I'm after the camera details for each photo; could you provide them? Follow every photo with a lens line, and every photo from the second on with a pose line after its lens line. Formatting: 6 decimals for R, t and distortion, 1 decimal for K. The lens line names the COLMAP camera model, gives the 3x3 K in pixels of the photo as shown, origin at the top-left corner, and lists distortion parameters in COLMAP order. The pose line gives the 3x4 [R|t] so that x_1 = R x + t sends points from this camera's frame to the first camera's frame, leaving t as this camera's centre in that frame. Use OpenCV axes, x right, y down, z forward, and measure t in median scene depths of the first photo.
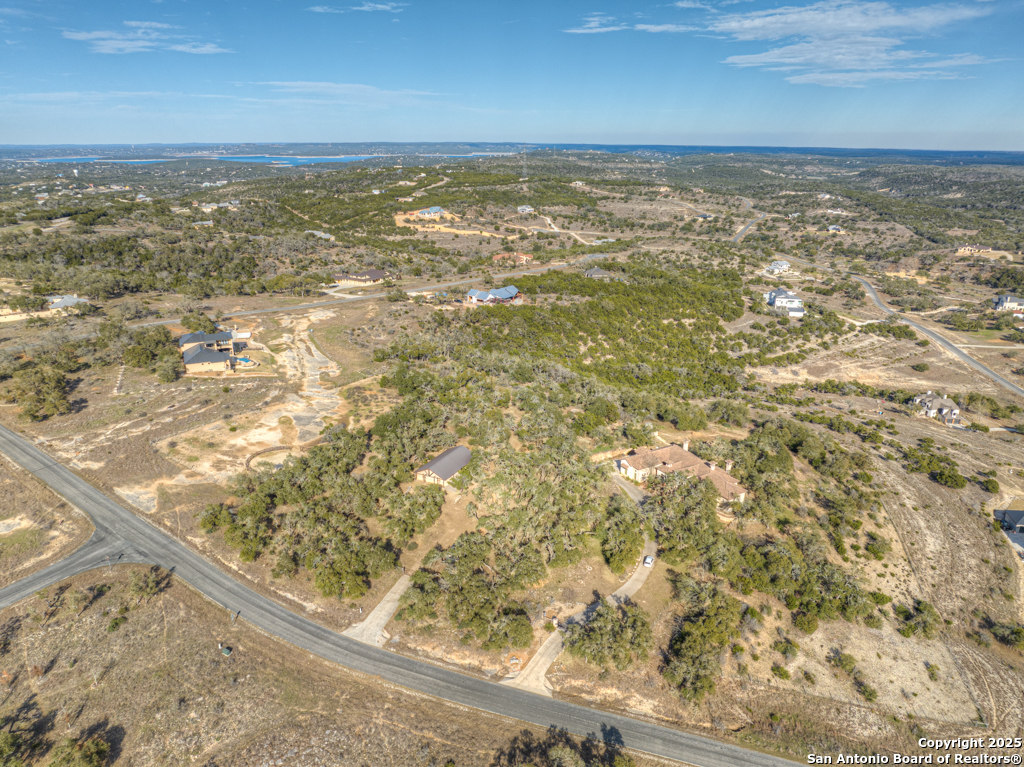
lens RADIAL K [[709.1, 0, 500.7], [0, 709.1, 412.6], [0, 0, 1]] dist [-0.045132, 0.012540]
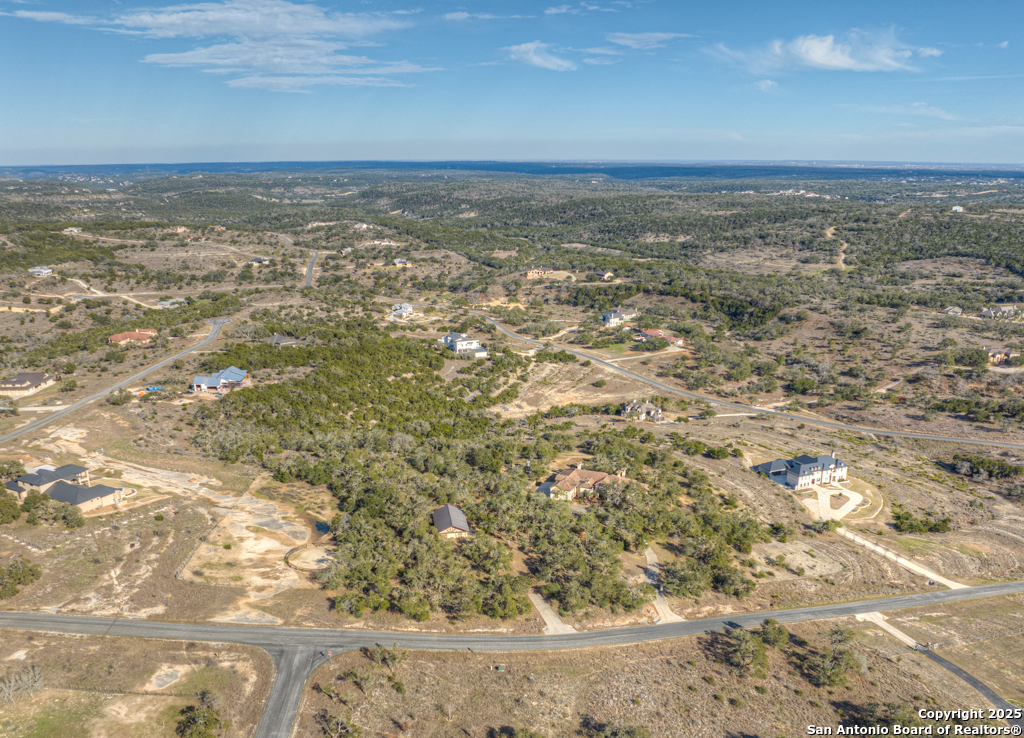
lens RADIAL K [[913.5, 0, 507.3], [0, 913.5, 369.7], [0, 0, 1]] dist [-0.044158, -0.018679]
pose [[0.796193, -0.144976, 0.587417, -0.207563], [0.223528, 0.972665, -0.062918, -0.013312], [-0.562238, 0.181399, 0.806835, -0.072279]]
